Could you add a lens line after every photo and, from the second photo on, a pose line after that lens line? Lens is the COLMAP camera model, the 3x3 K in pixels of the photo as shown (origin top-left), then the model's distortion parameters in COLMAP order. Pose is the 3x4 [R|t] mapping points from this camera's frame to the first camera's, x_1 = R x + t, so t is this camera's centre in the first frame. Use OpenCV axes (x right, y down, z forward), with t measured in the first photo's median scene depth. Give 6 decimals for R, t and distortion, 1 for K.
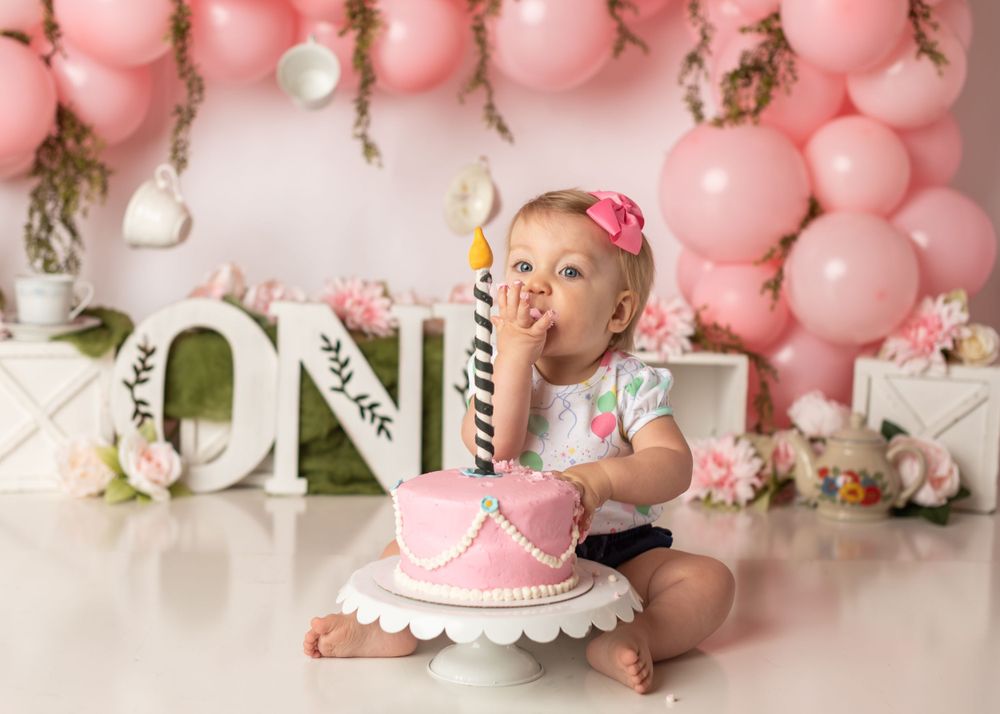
lens RADIAL K [[1814.0, 0, 500.0], [0, 1814.0, 357.0], [0, 0, 1]] dist [0.002481, -0.087271]
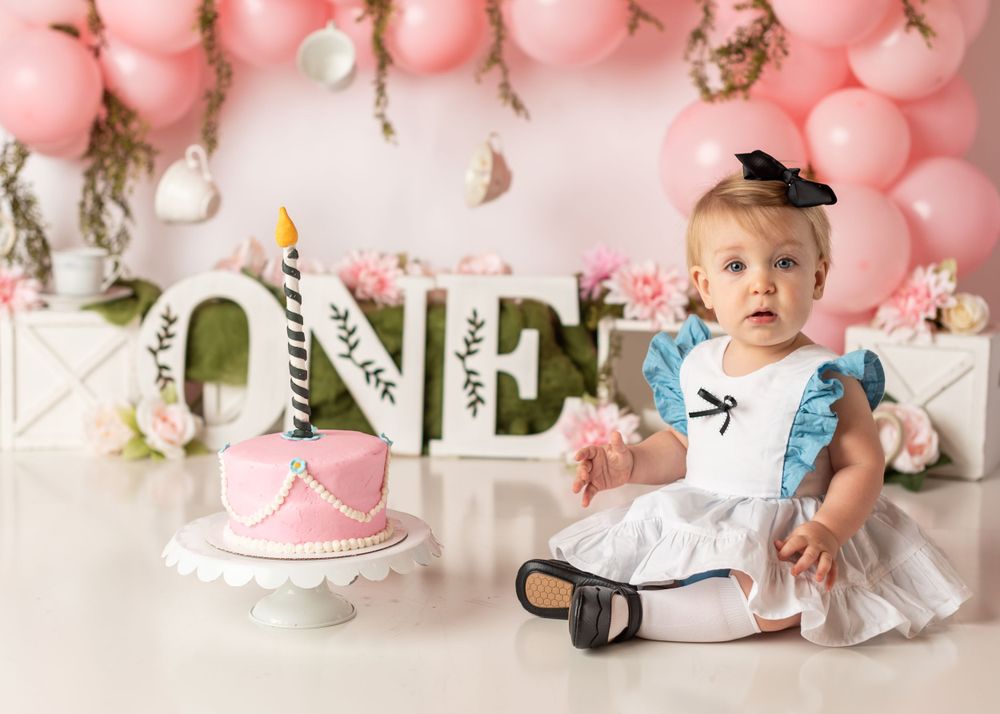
lens RADIAL K [[1814.0, 0, 500.0], [0, 1814.0, 357.0], [0, 0, 1]] dist [0.002481, -0.087271]
pose [[0.988903, 0.003773, -0.148515, 0.156517], [-0.000433, 0.999746, 0.022521, -0.005409], [0.148563, -0.022206, 0.988654, -0.038540]]
